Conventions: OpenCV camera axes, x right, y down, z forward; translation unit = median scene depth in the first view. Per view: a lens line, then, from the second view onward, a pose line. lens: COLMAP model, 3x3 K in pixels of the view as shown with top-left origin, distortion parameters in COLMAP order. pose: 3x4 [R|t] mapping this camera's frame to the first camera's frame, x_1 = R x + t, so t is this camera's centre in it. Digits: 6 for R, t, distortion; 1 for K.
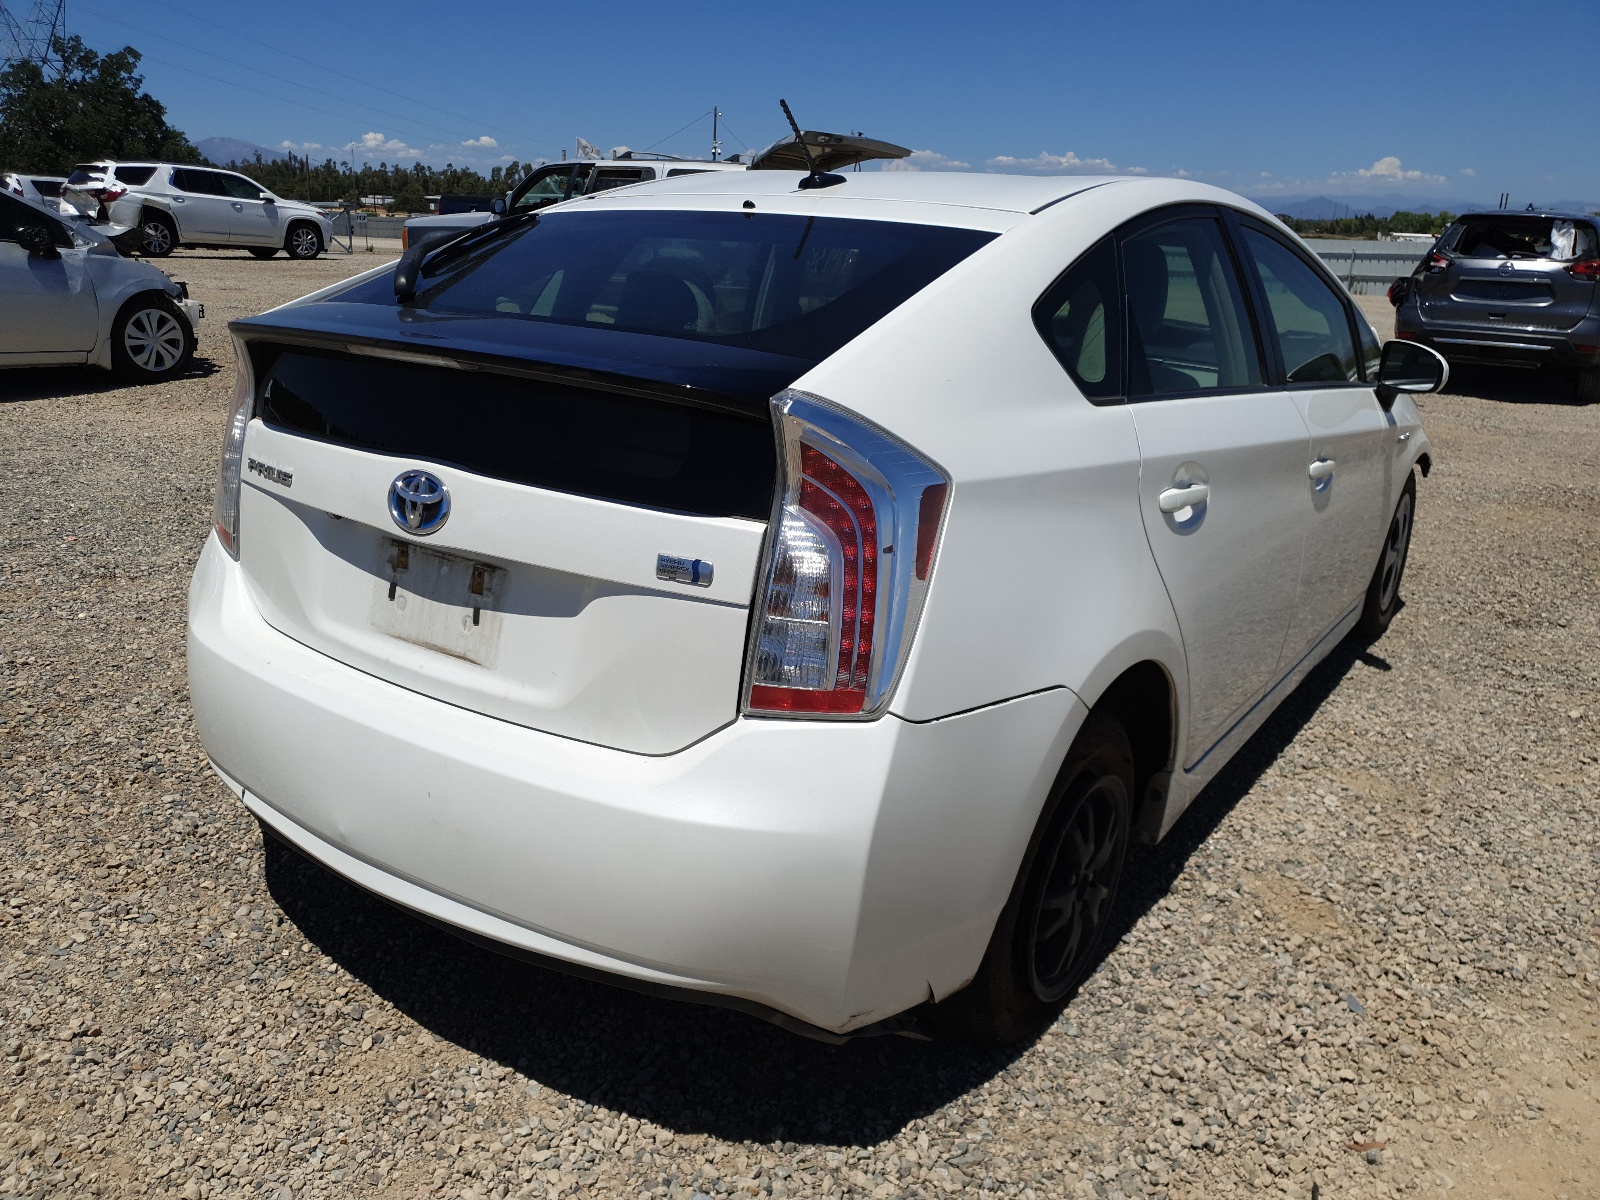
lens RADIAL K [[1207.5, 0, 800.0], [0, 1207.5, 600.0], [0, 0, 1]] dist [-0.003935, -0.002246]
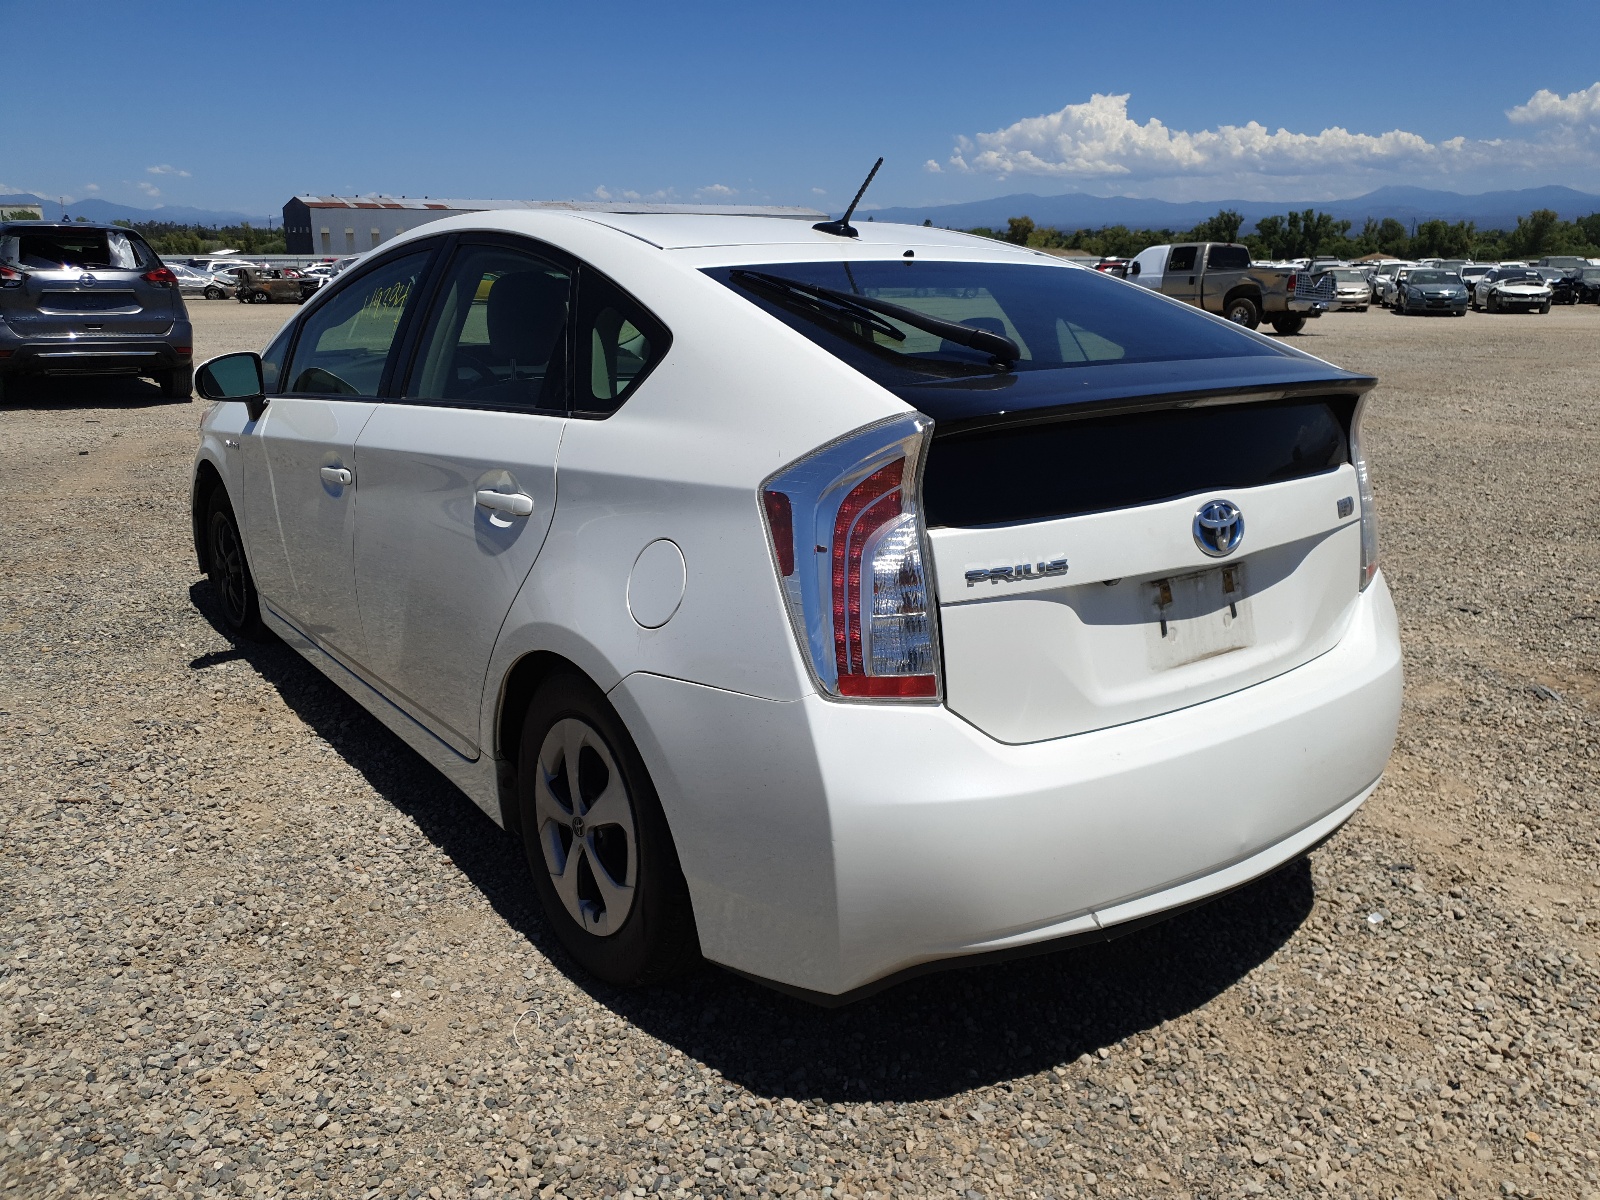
lens RADIAL K [[1207.5, 0, 800.0], [0, 1207.5, 600.0], [0, 0, 1]] dist [-0.003935, -0.002246]
pose [[0.307743, -0.273332, 0.911364, -1.299682], [0.274730, 0.942577, 0.189925, -0.297673], [-0.910943, 0.191931, 0.365164, 0.838095]]
